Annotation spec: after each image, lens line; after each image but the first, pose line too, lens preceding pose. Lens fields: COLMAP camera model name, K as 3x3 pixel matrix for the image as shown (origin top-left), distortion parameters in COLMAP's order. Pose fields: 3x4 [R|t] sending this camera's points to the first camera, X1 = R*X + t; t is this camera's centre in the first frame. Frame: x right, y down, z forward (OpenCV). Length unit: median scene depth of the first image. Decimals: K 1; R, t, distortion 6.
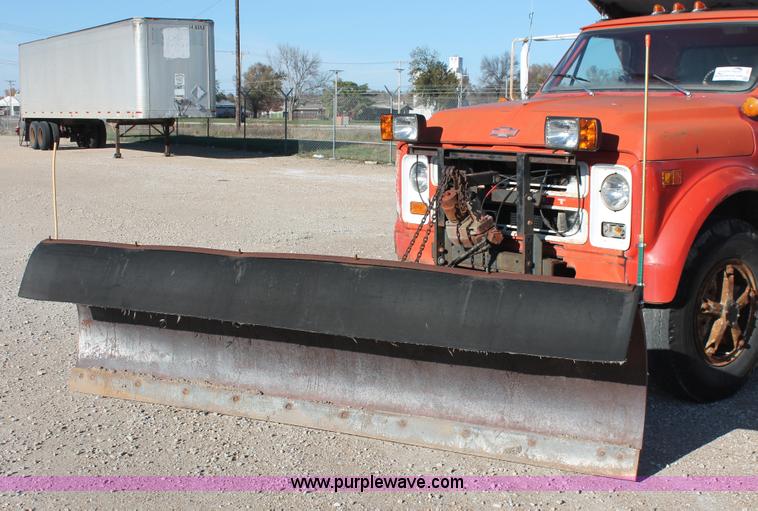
lens RADIAL K [[1063.8, 0, 379.3], [0, 1063.8, 257.6], [0, 0, 1]] dist [-0.064750, 0.000000]
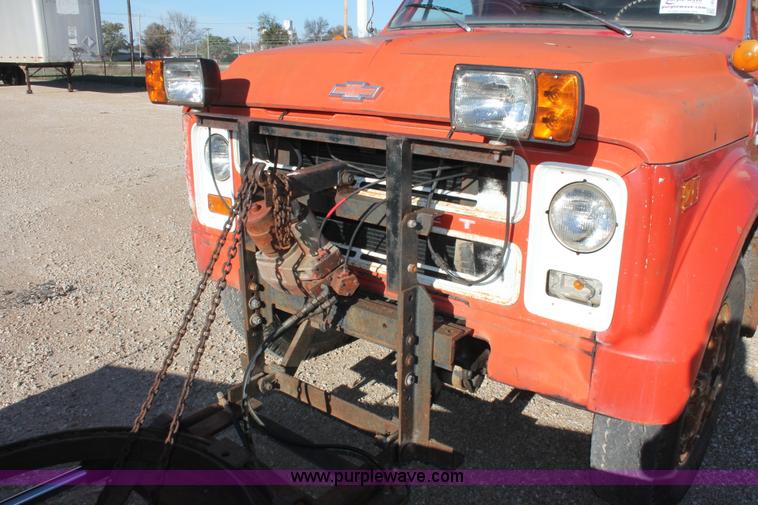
lens RADIAL K [[657.6, 0, 379.3], [0, 657.6, 255.2], [0, 0, 1]] dist [-0.136192, 0.086005]
pose [[0.979236, -0.046968, 0.197209, 0.059255], [0.014760, 0.986727, 0.161715, -0.089701], [-0.202187, -0.155446, 0.966932, 0.664426]]
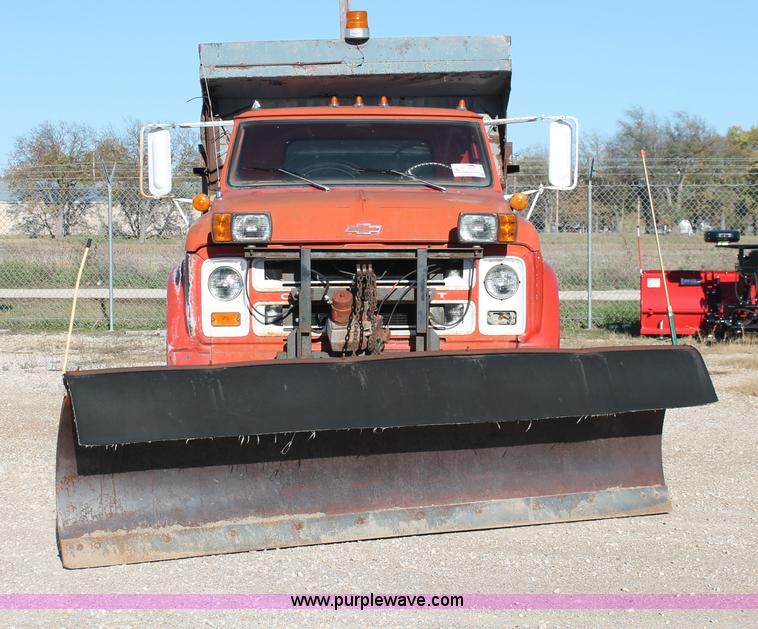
lens RADIAL K [[1676.8, 0, 379.0], [0, 1676.8, 313.8], [0, 0, 1]] dist [0.006062, 0.000000]
pose [[0.632096, -0.057732, 0.772736, -1.086187], [0.116480, 0.992969, -0.021095, -0.007970], [-0.766086, 0.103343, 0.634376, 0.023478]]
